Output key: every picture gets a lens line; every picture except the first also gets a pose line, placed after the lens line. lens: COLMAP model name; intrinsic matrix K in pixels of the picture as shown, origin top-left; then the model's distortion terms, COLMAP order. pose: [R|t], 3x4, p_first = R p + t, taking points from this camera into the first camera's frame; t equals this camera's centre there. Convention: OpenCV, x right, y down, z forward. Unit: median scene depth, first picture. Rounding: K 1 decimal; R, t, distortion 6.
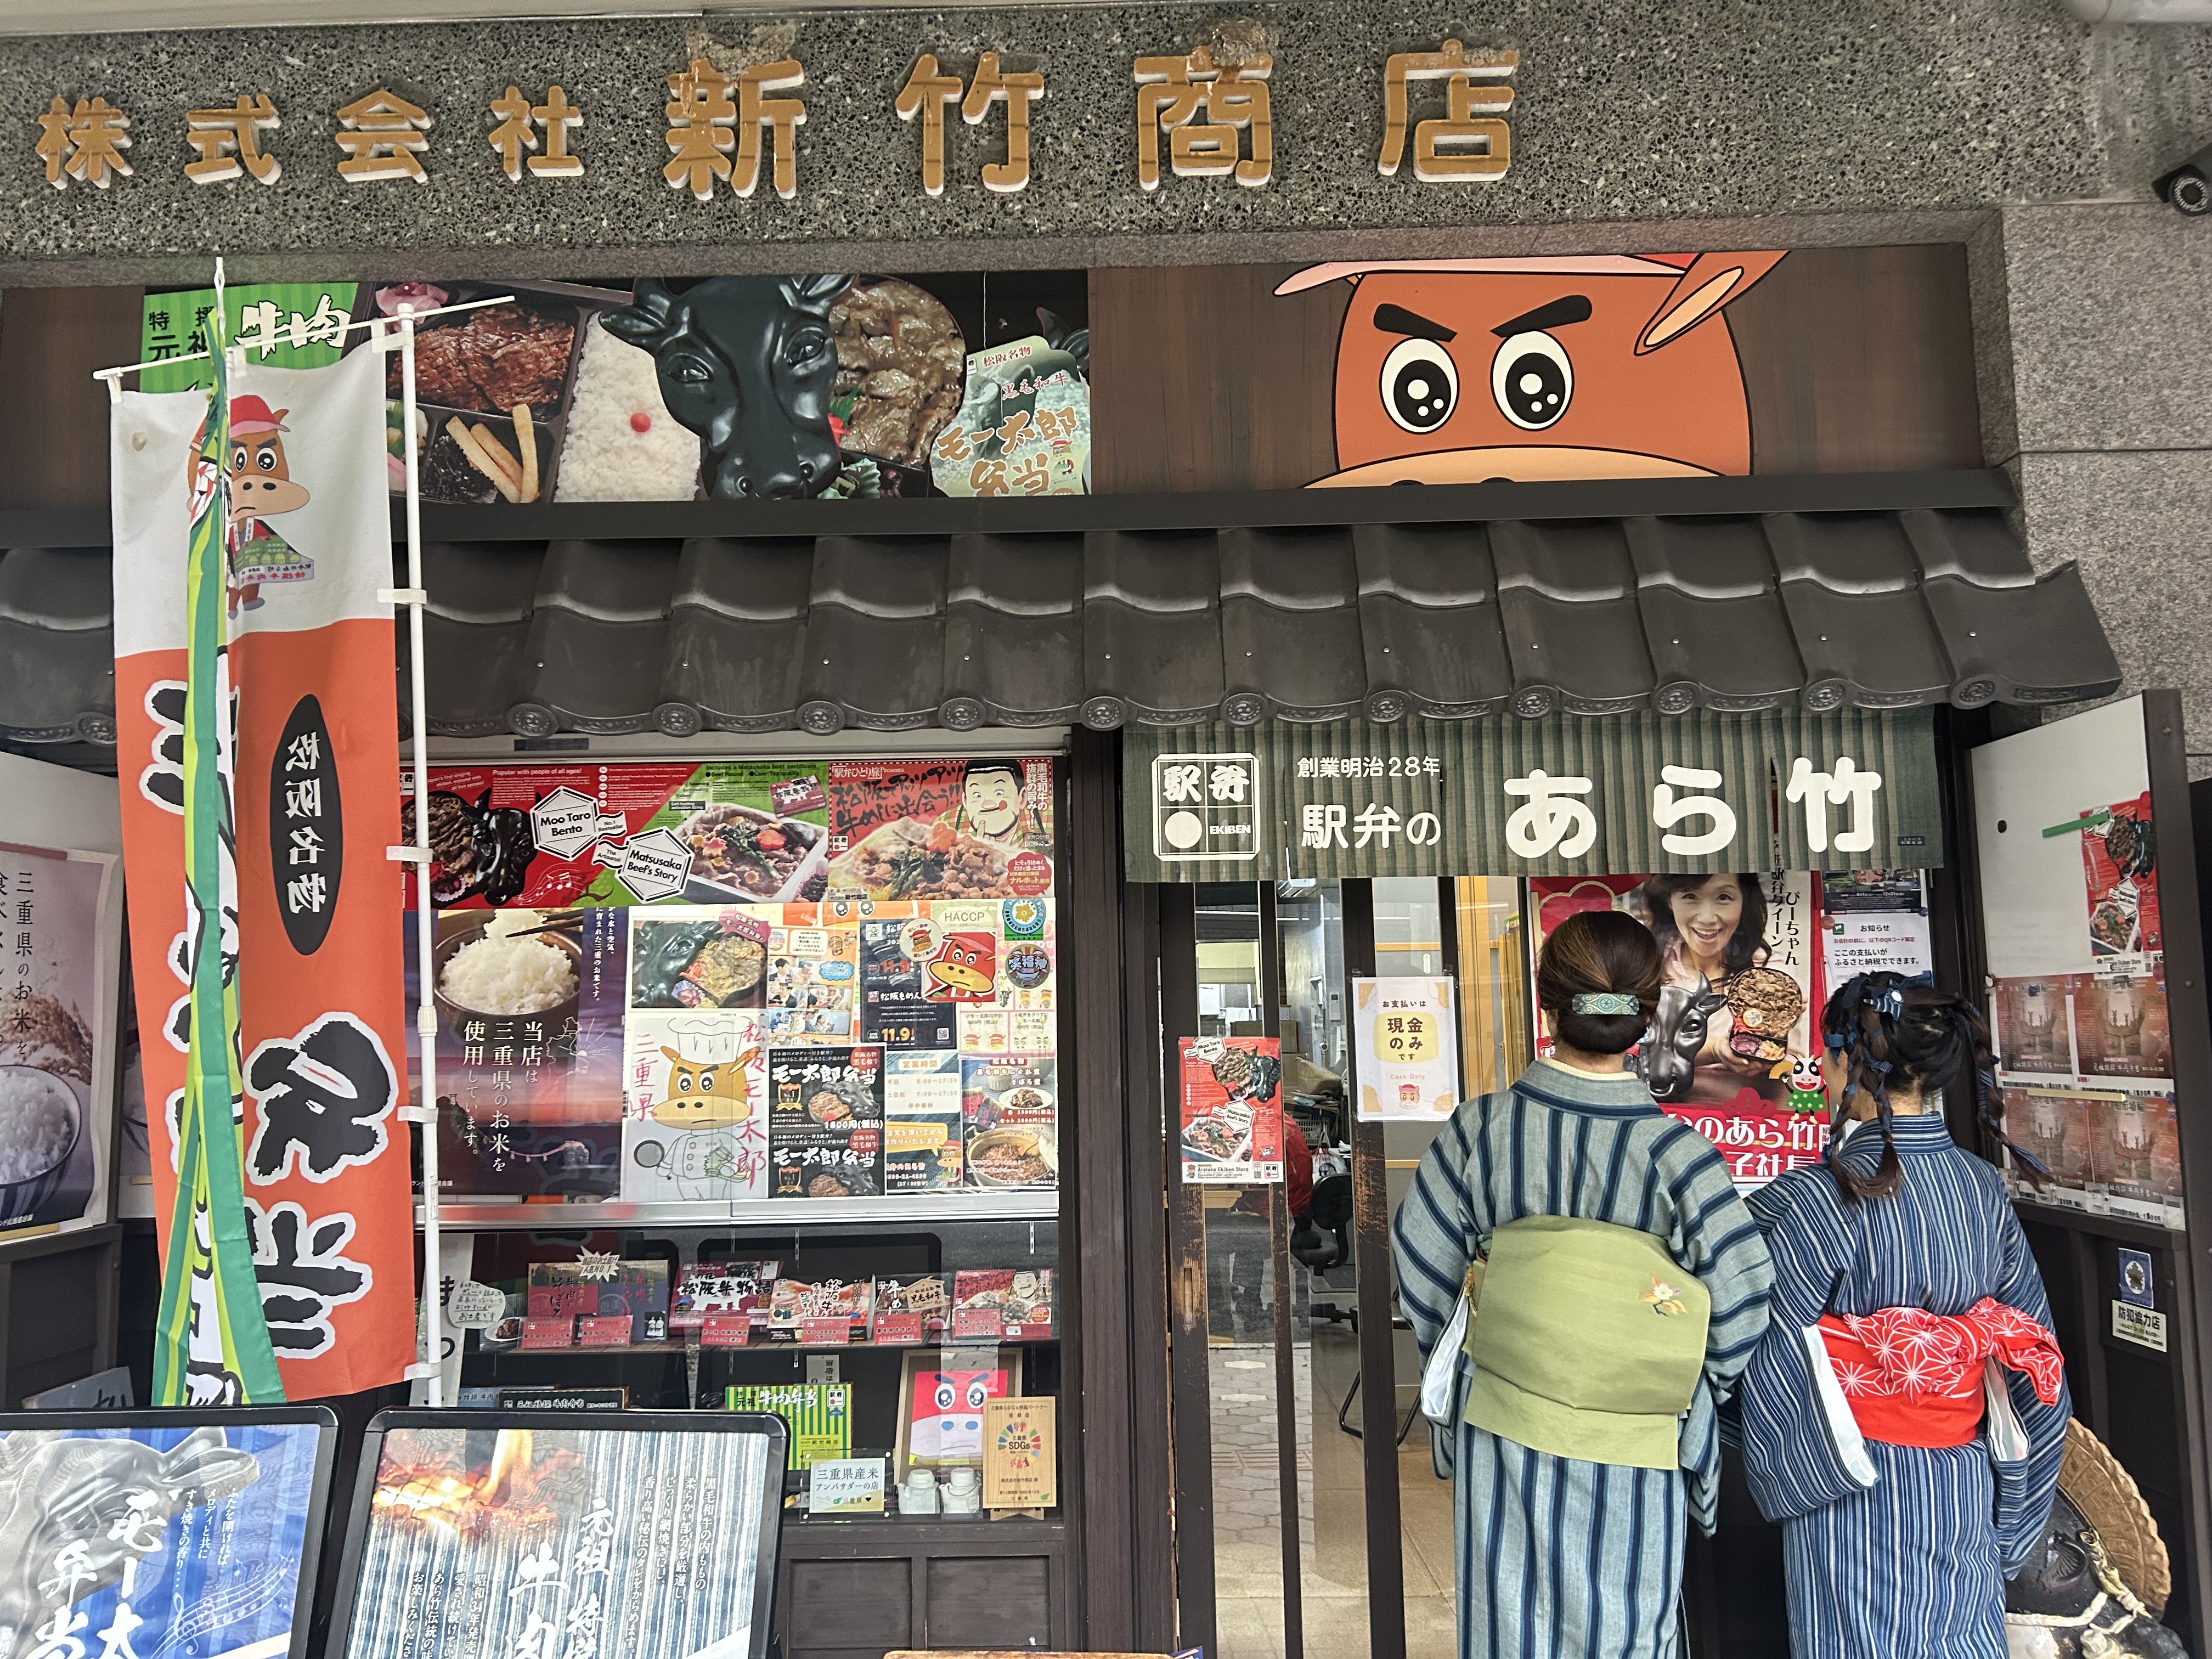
lens RADIAL K [[1635.9, 0, 1089.3], [0, 1635.9, 846.8], [0, 0, 1]] dist [0.060867, -0.063062]
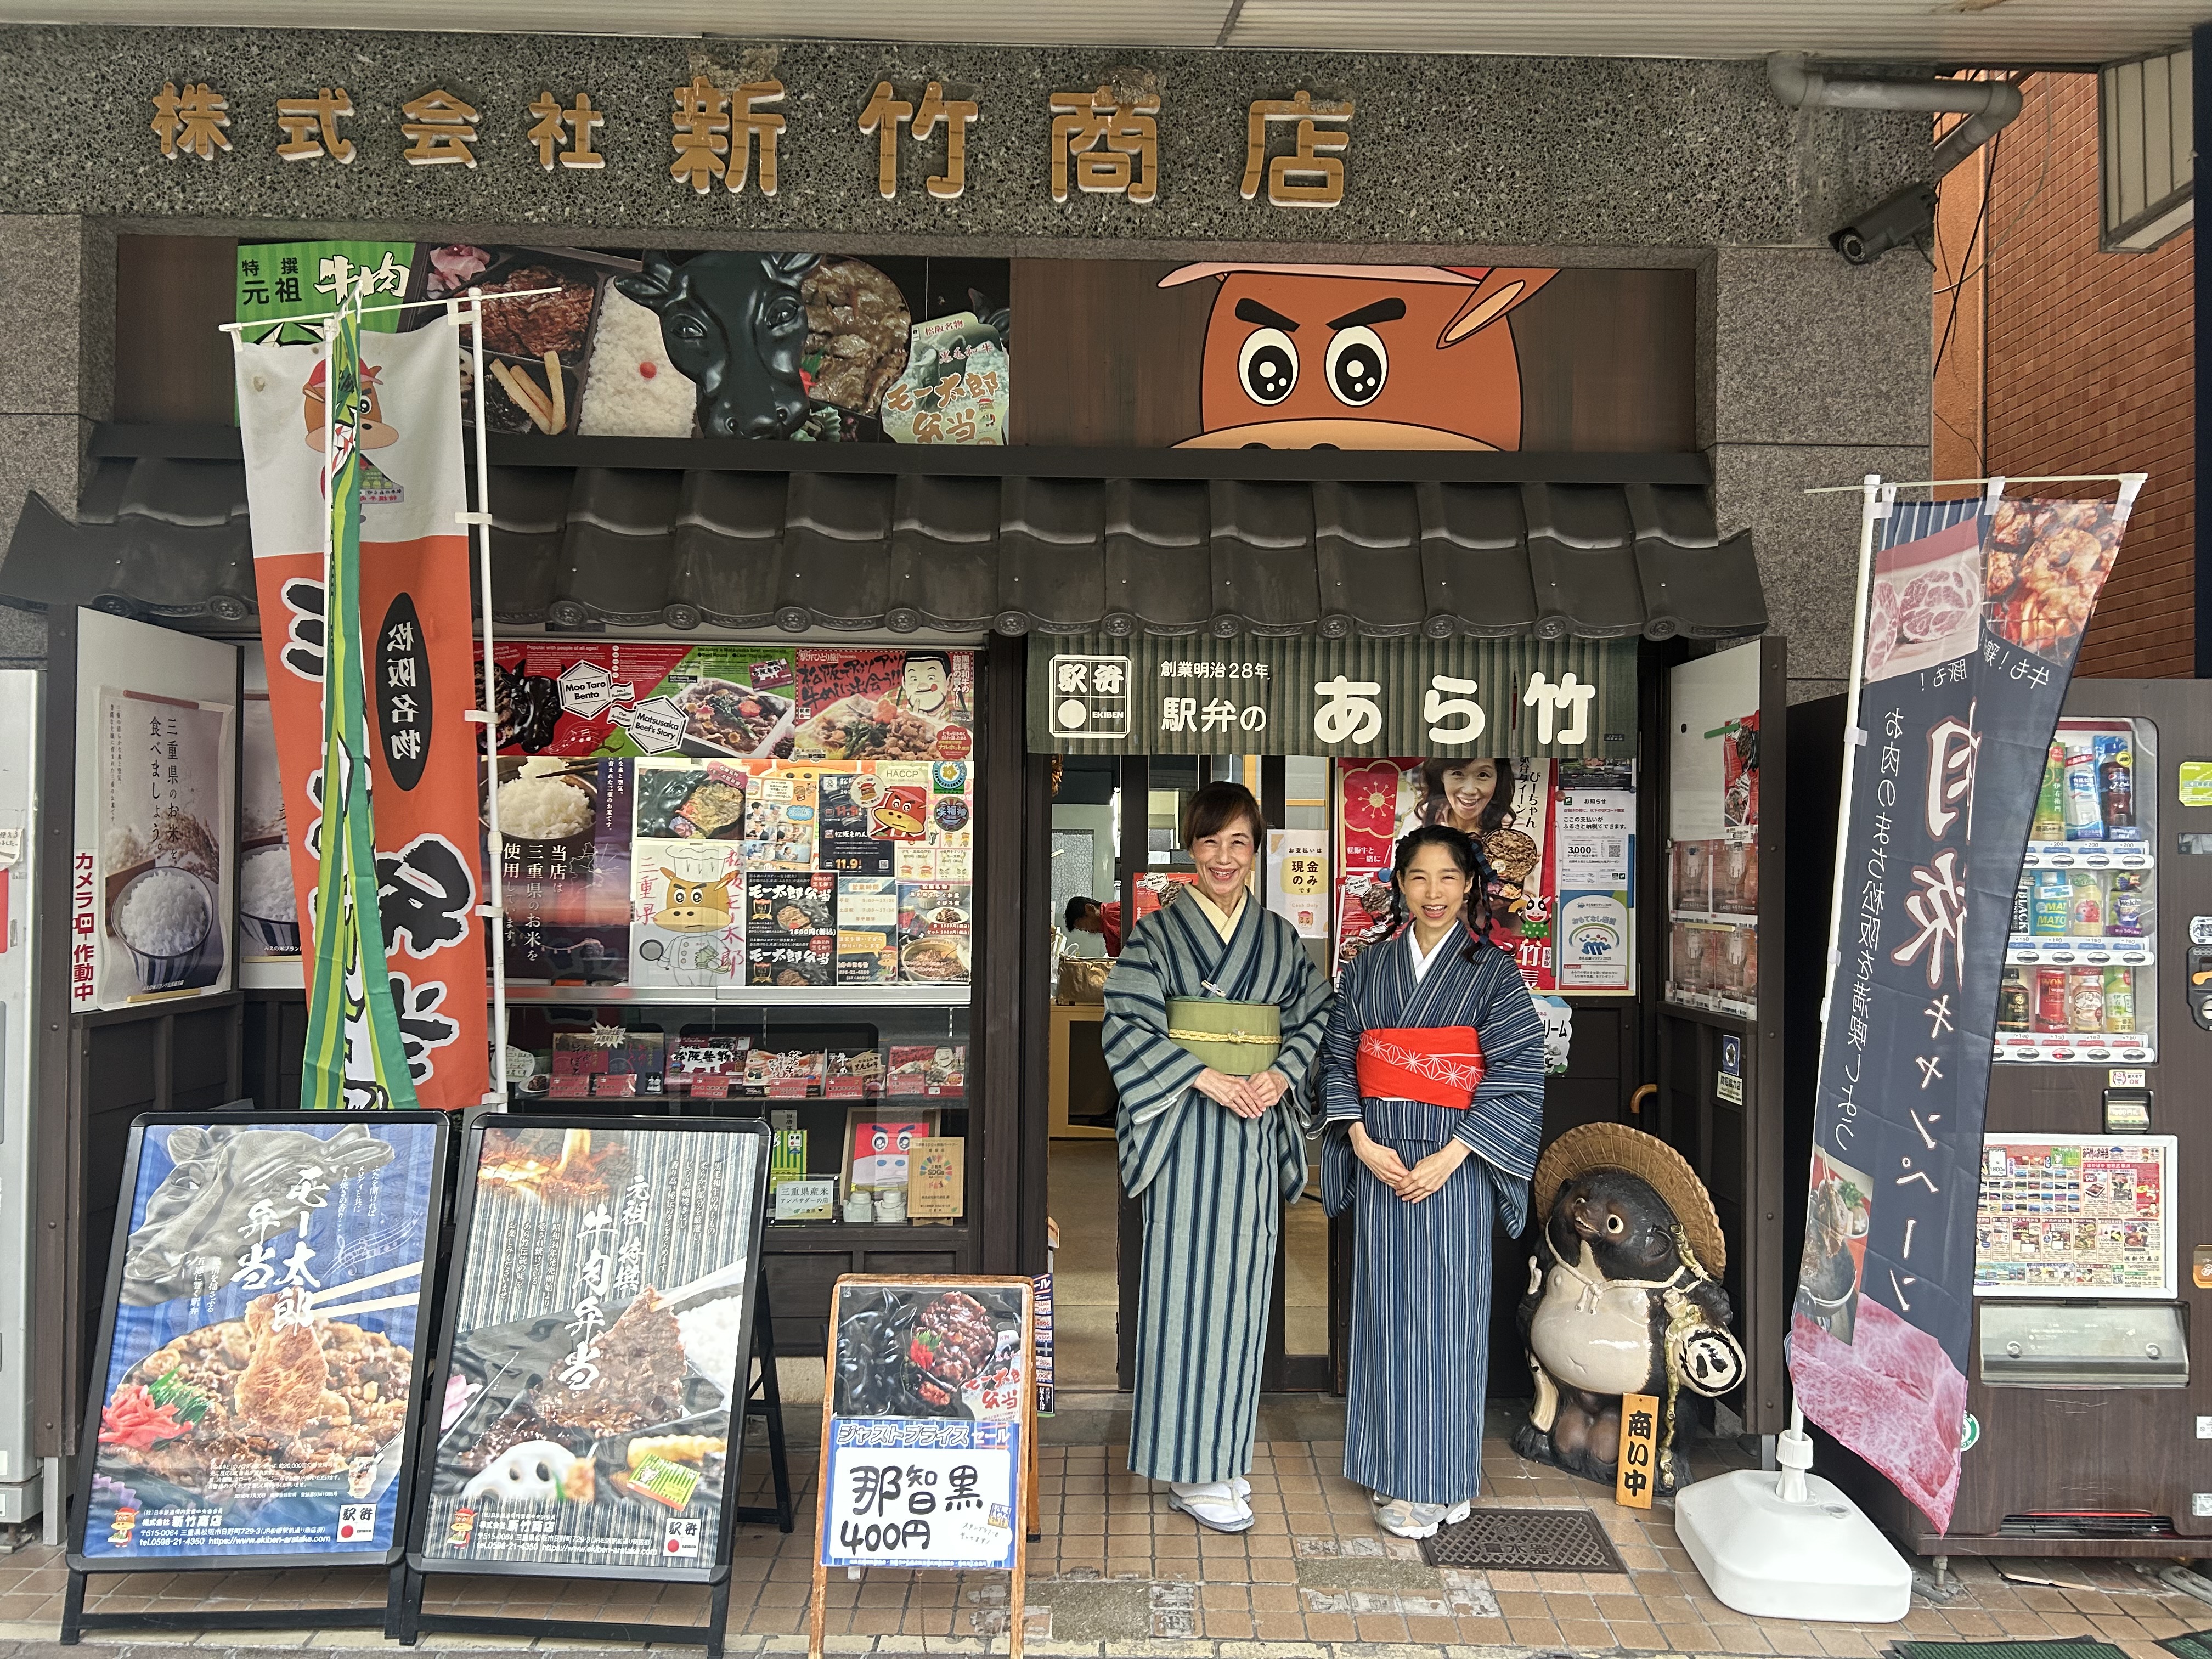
lens RADIAL K [[1667.8, 0, 1109.3], [0, 1667.8, 841.4], [0, 0, 1]] dist [0.056312, -0.057396]
pose [[0.998435, 0.026557, 0.049226, 0.023754], [-0.031037, 0.995219, 0.092601, -0.031300], [-0.046531, -0.093984, 0.994486, -0.320996]]
